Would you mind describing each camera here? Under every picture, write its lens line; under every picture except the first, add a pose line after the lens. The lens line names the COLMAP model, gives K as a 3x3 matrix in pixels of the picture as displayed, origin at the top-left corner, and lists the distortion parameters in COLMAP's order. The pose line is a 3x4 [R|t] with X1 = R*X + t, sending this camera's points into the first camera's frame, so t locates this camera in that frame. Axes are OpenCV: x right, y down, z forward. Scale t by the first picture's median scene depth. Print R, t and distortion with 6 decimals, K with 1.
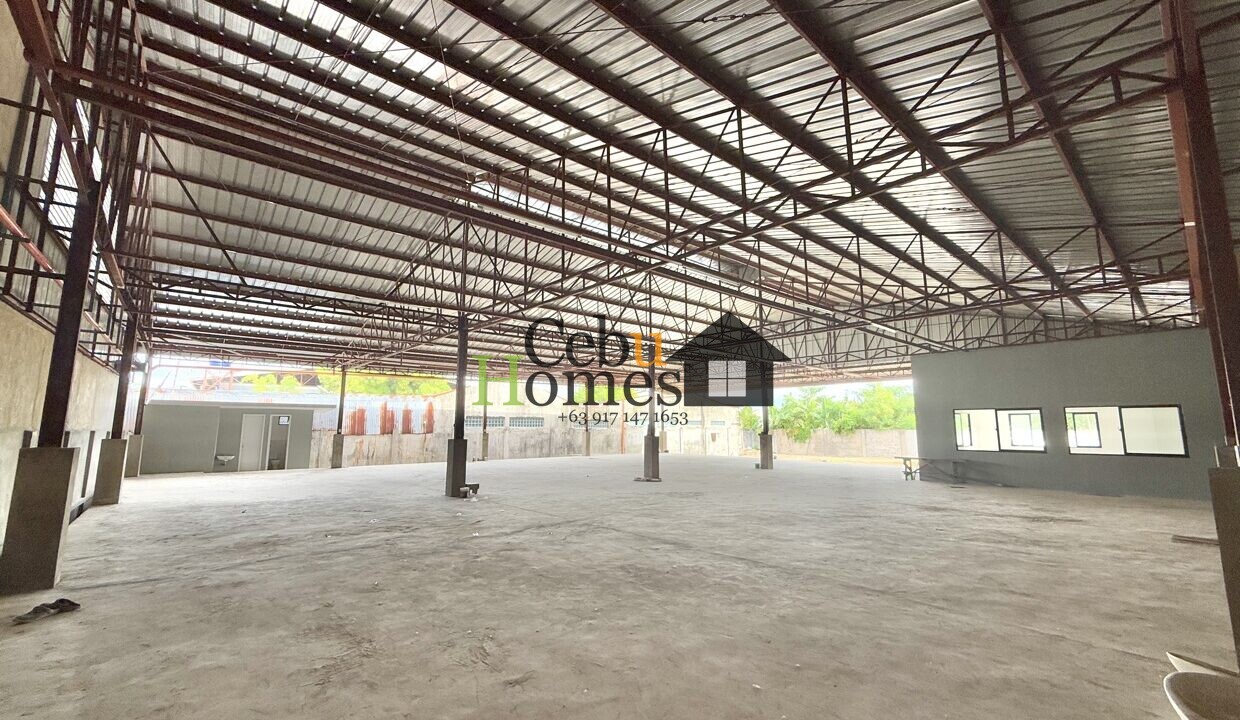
lens RADIAL K [[499.1, 0, 620.1], [0, 499.1, 356.4], [0, 0, 1]] dist [-0.006006, 0.001630]
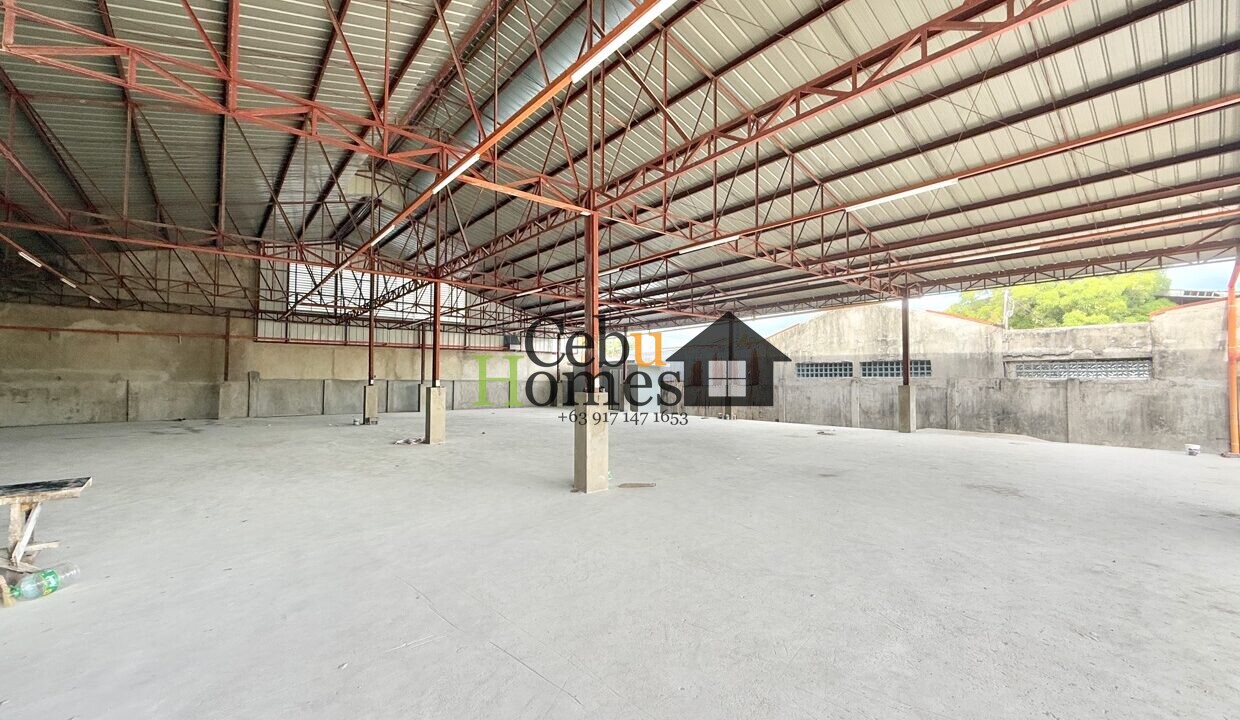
lens RADIAL K [[499.1, 0, 618.1], [0, 499.1, 359.3], [0, 0, 1]] dist [-0.006006, 0.001630]
pose [[-0.025073, -0.046144, -0.998620, 0.484890], [0.137596, 0.989267, -0.049166, 0.118379], [0.990171, -0.138638, -0.018454, 0.776521]]
